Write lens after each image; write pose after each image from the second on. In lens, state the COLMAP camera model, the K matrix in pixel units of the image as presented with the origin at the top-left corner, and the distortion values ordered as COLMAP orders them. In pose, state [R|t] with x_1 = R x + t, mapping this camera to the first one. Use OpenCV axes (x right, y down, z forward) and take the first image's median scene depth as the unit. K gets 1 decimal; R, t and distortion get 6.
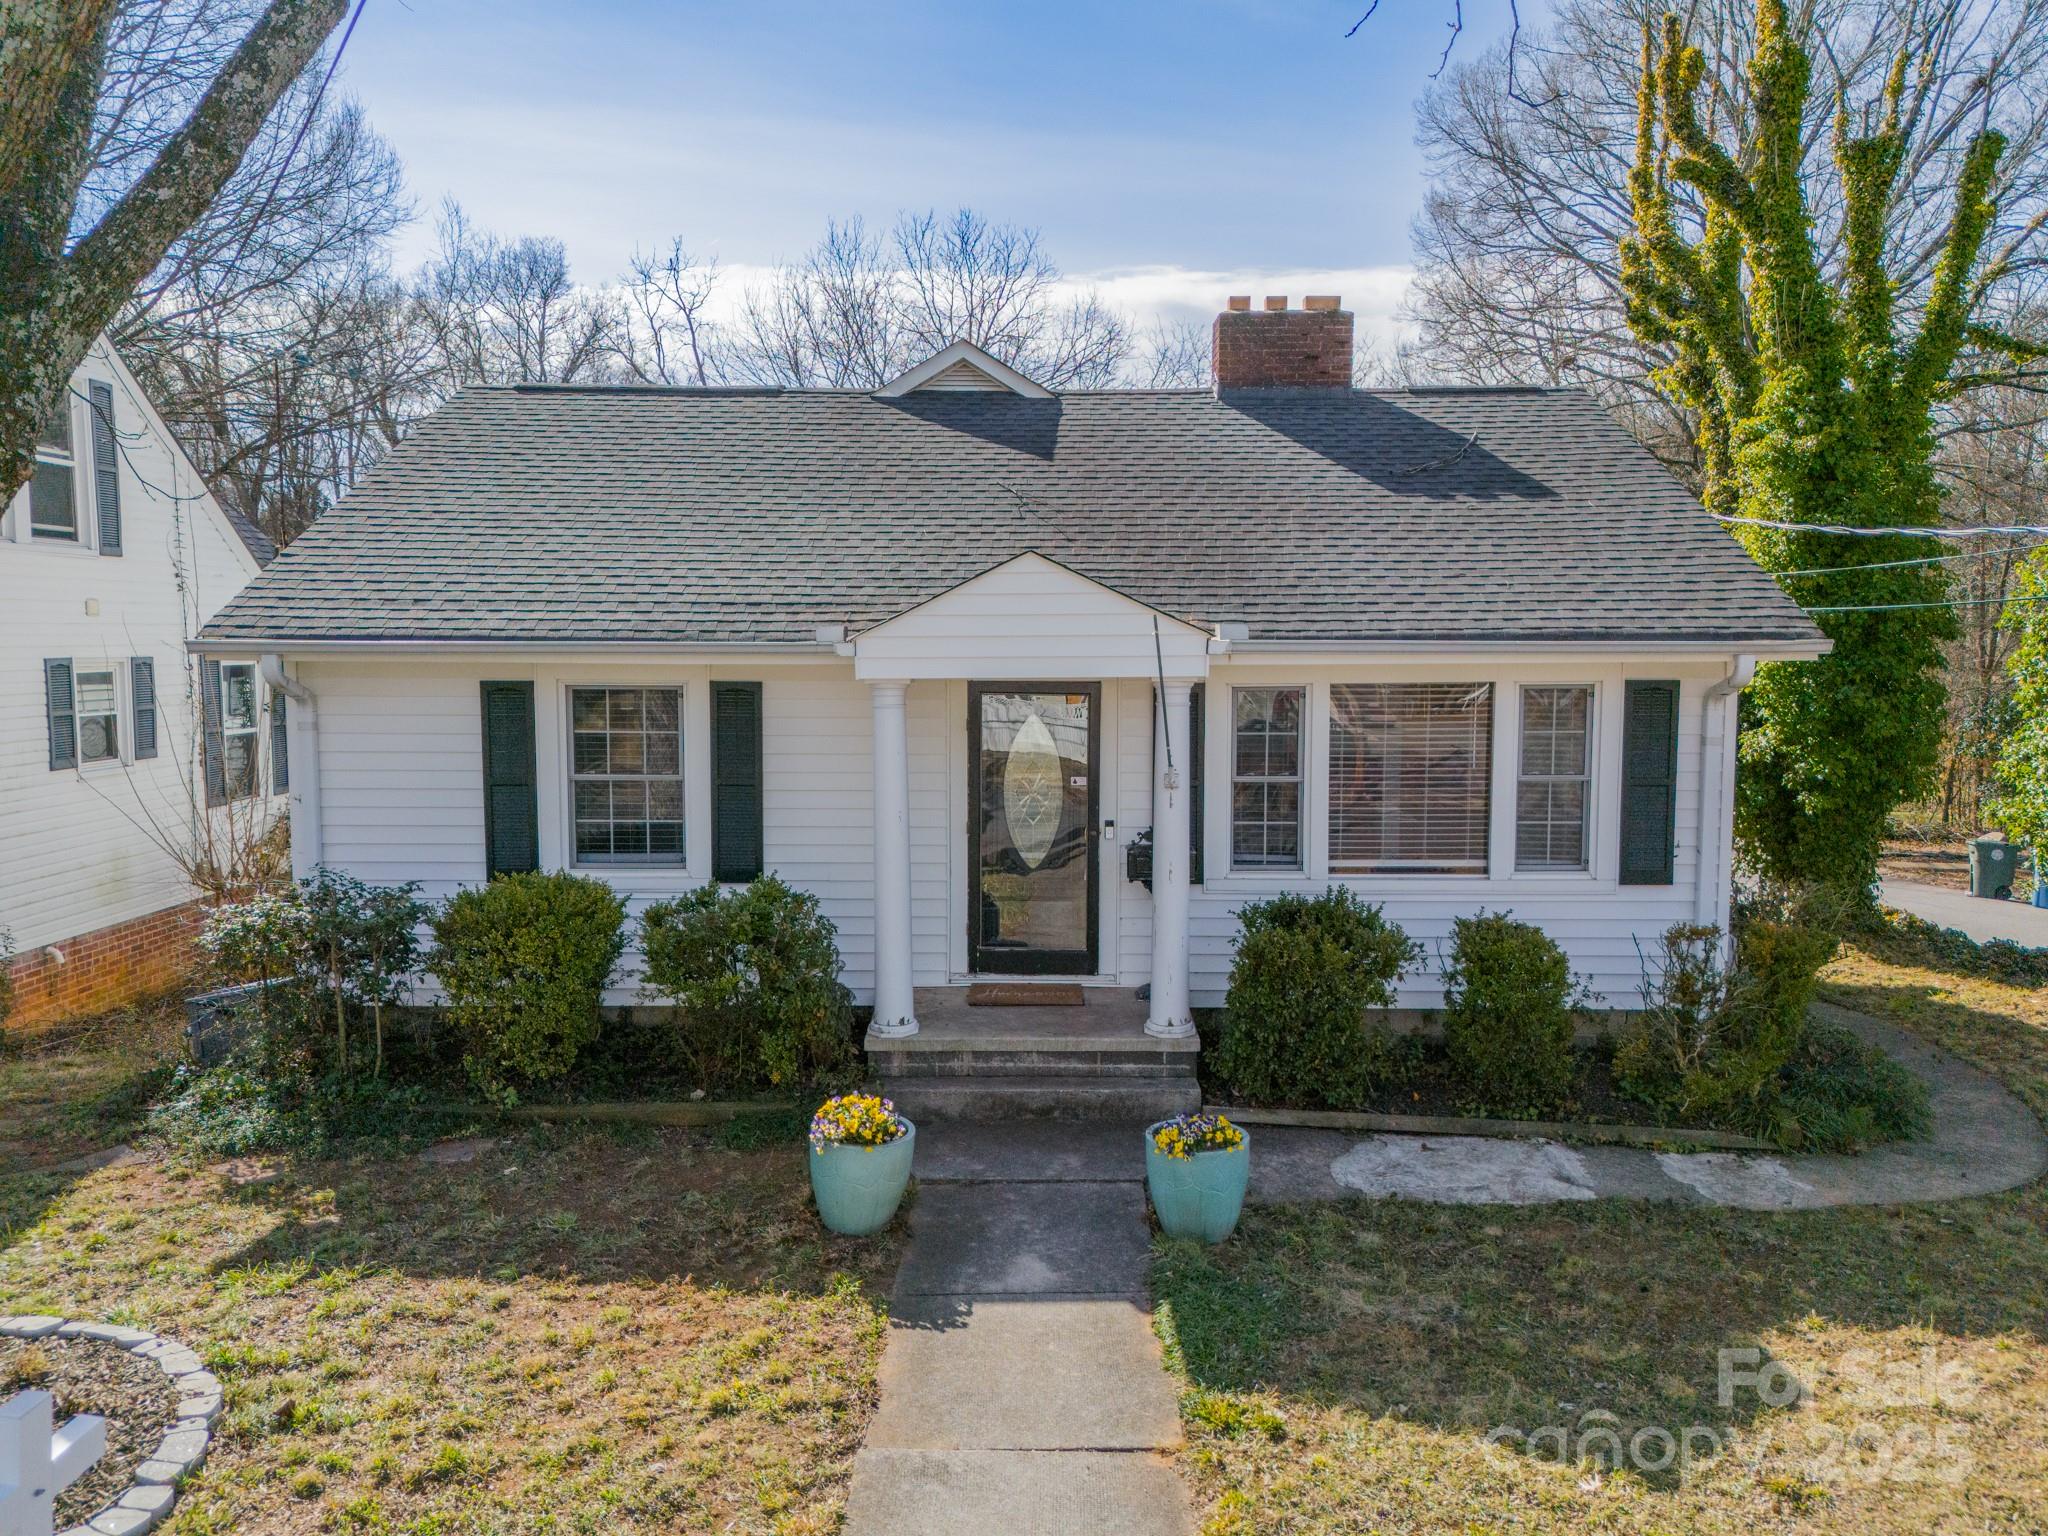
lens RADIAL K [[1506.1, 0, 1041.6], [0, 1506.1, 764.0], [0, 0, 1]] dist [0.068451, -0.075598]
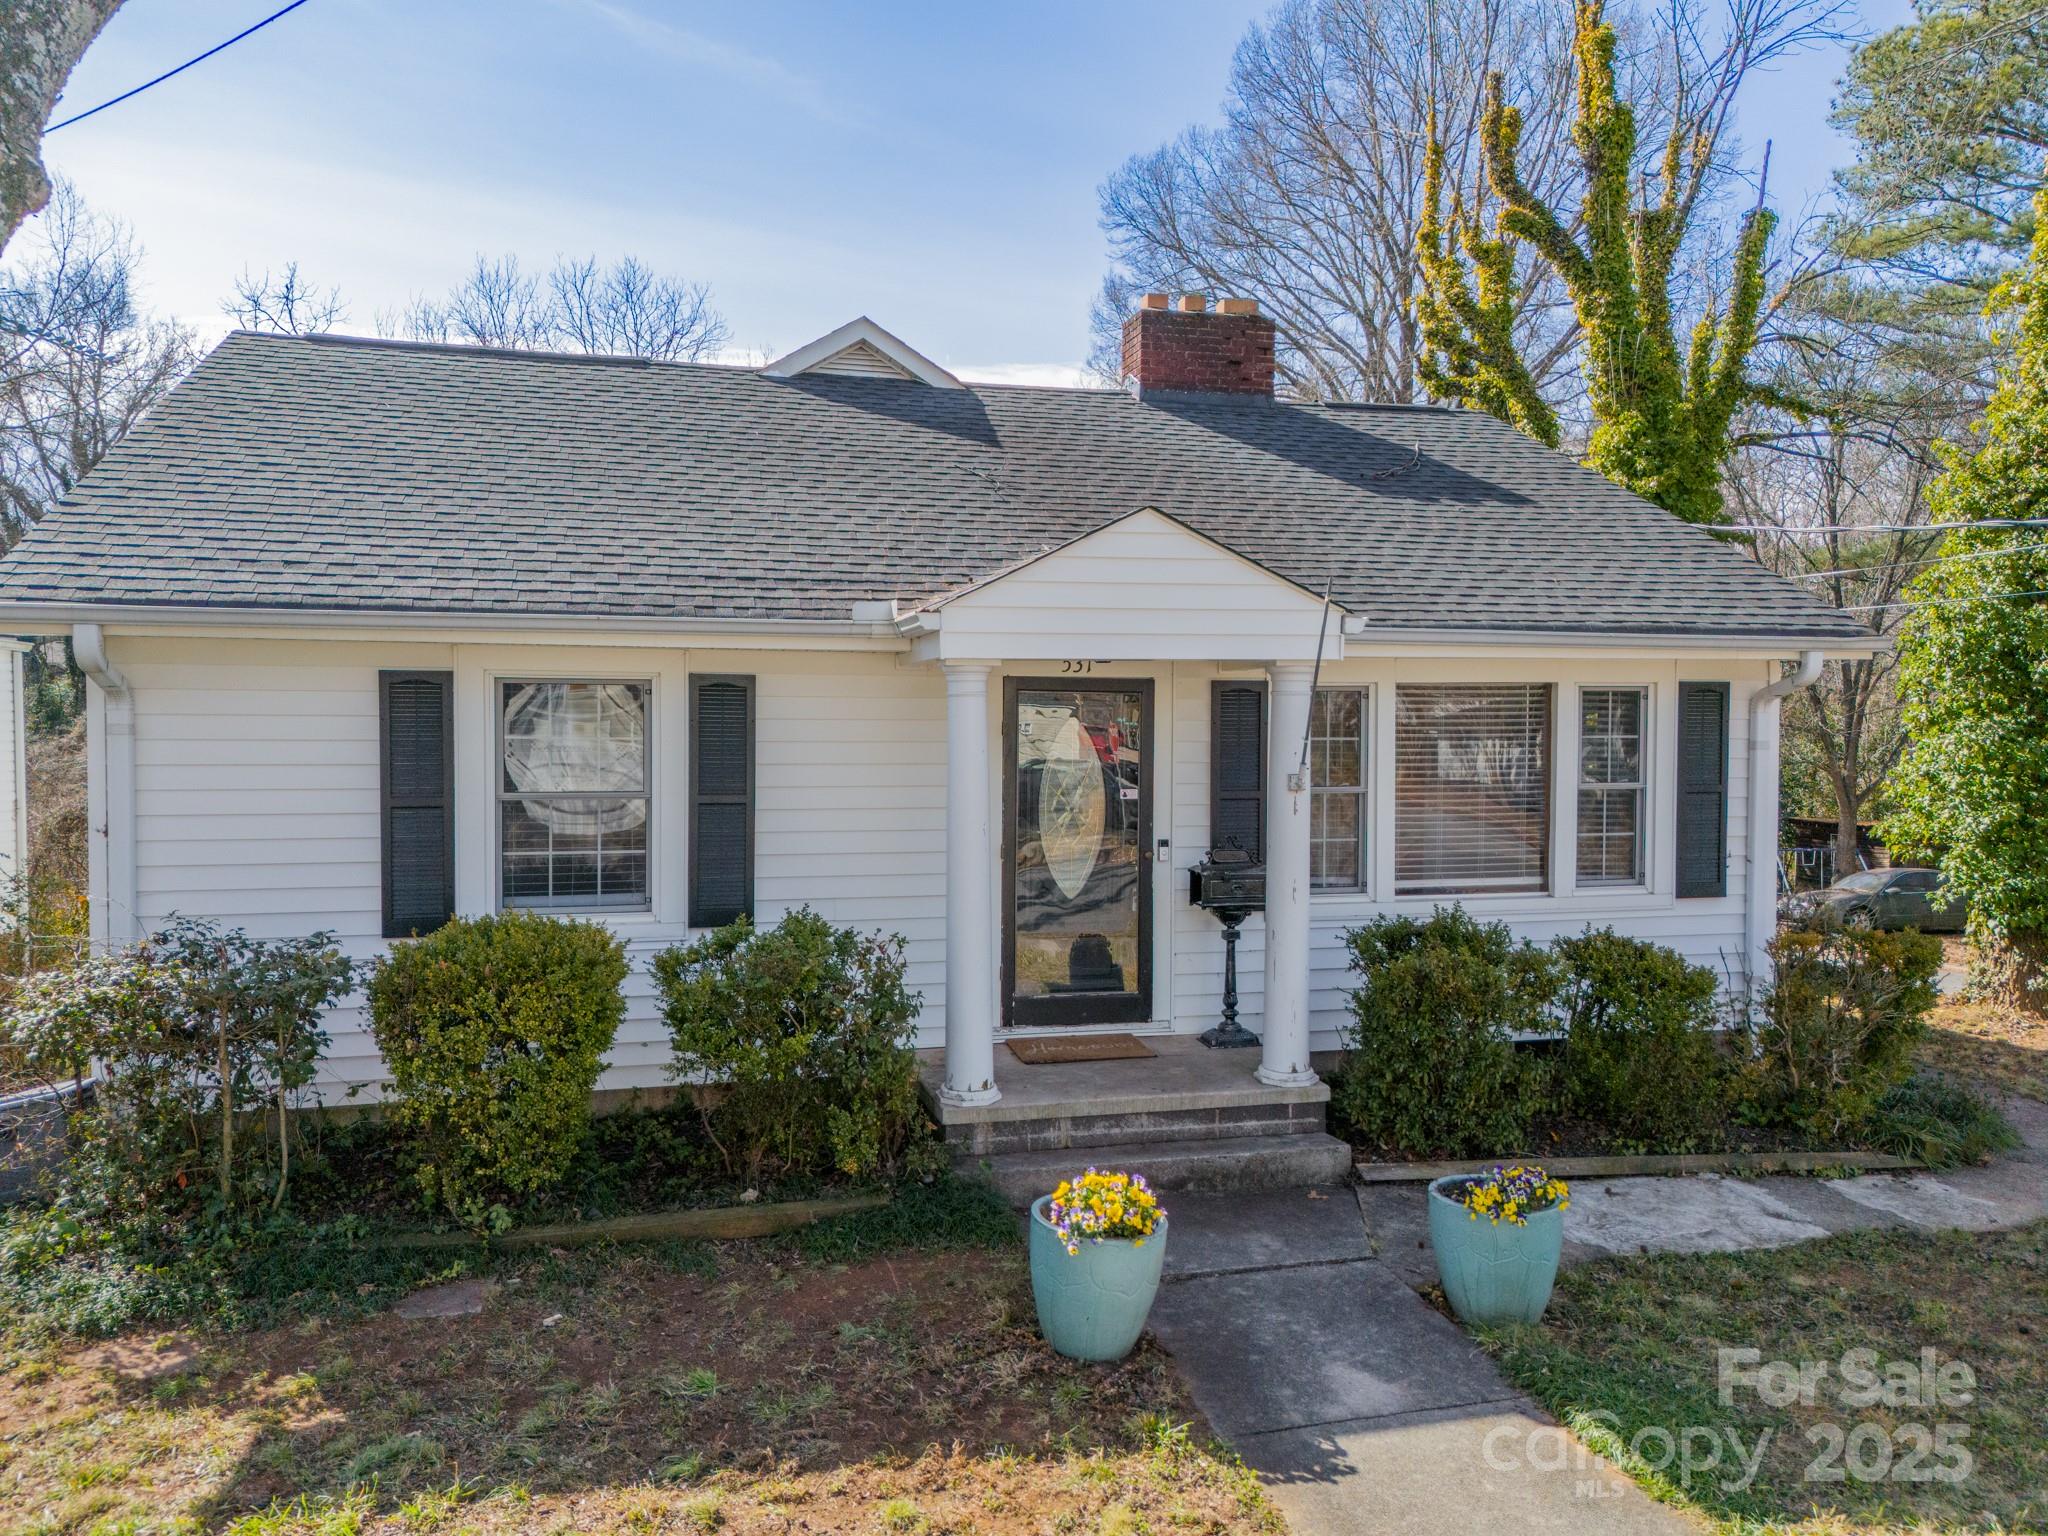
lens RADIAL K [[1491.7, 0, 1024.0], [0, 1491.7, 768.0], [0, 0, 1]] dist [0.060193, -0.055647]
pose [[0.967380, -0.005189, 0.253278, -0.274878], [0.018824, 0.998499, -0.051440, 0.042976], [-0.252631, 0.054530, 0.966025, 0.215124]]
